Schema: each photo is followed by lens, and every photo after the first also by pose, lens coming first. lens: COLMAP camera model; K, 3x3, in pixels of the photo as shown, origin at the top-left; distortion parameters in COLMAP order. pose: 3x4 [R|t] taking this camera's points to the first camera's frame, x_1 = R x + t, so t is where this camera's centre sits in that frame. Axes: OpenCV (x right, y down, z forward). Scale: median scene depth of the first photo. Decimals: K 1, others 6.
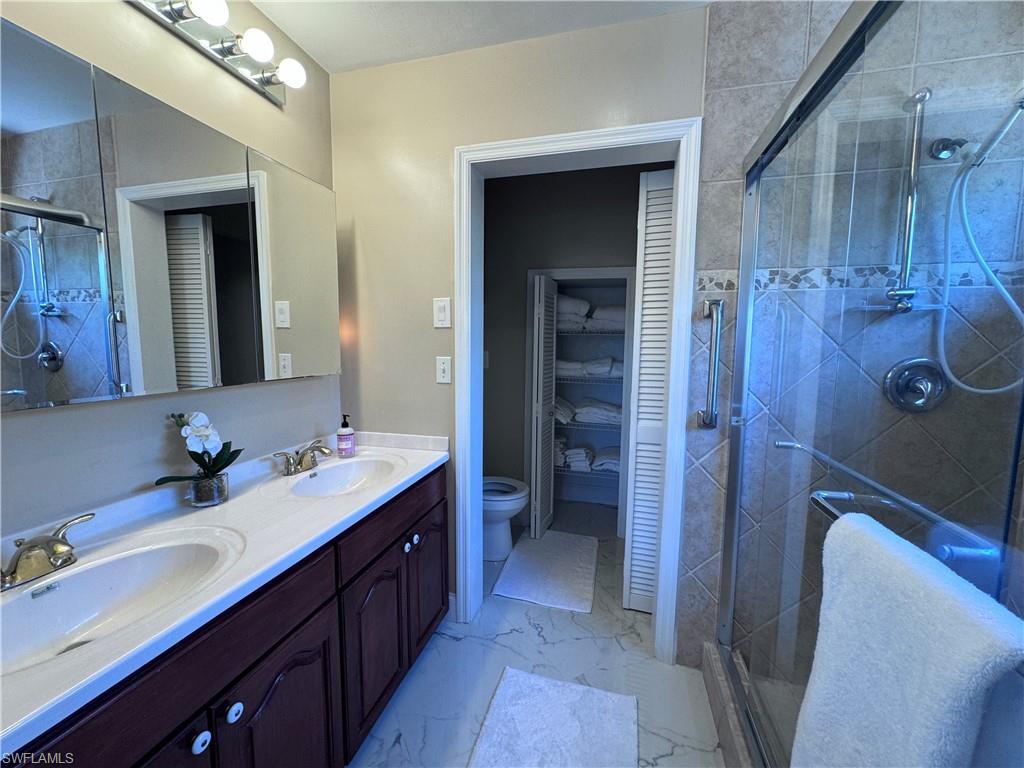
lens RADIAL K [[408.9, 0, 512.1], [0, 408.9, 382.5], [0, 0, 1]] dist [-0.001873, 0.000011]
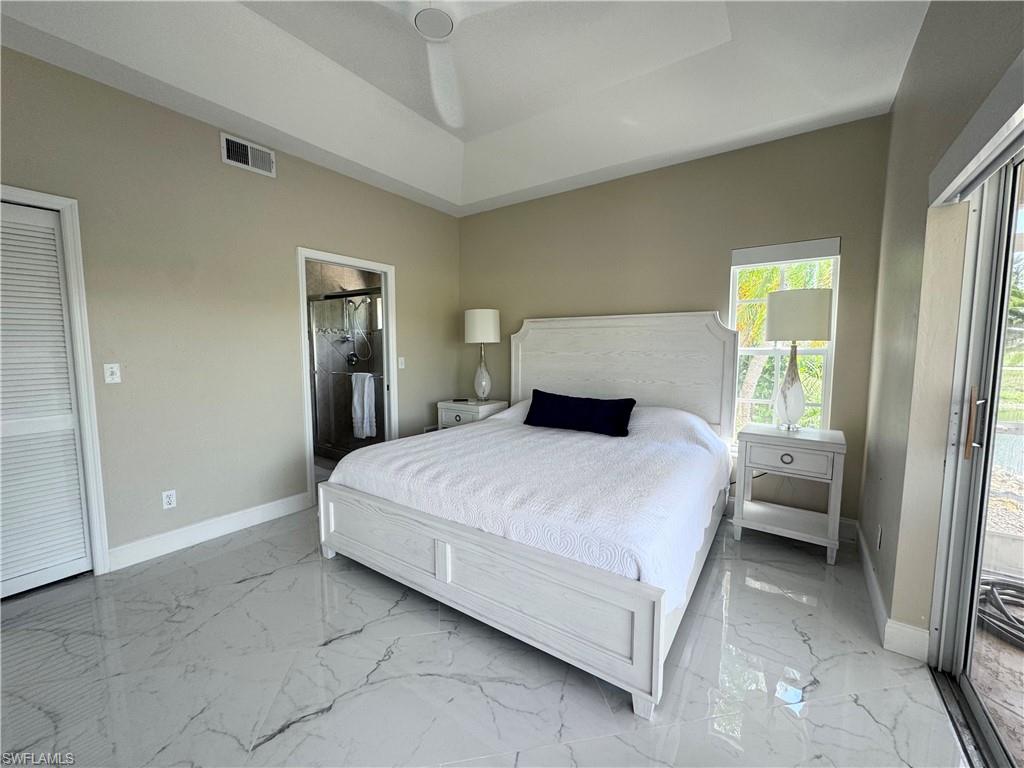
lens RADIAL K [[408.9, 0, 512.1], [0, 408.9, 382.5], [0, 0, 1]] dist [-0.001873, 0.000011]
pose [[0.344723, -0.091717, 0.934213, -2.256704], [0.095178, 0.993502, 0.062417, 0.137407], [-0.933867, 0.067400, 0.351213, -1.872501]]
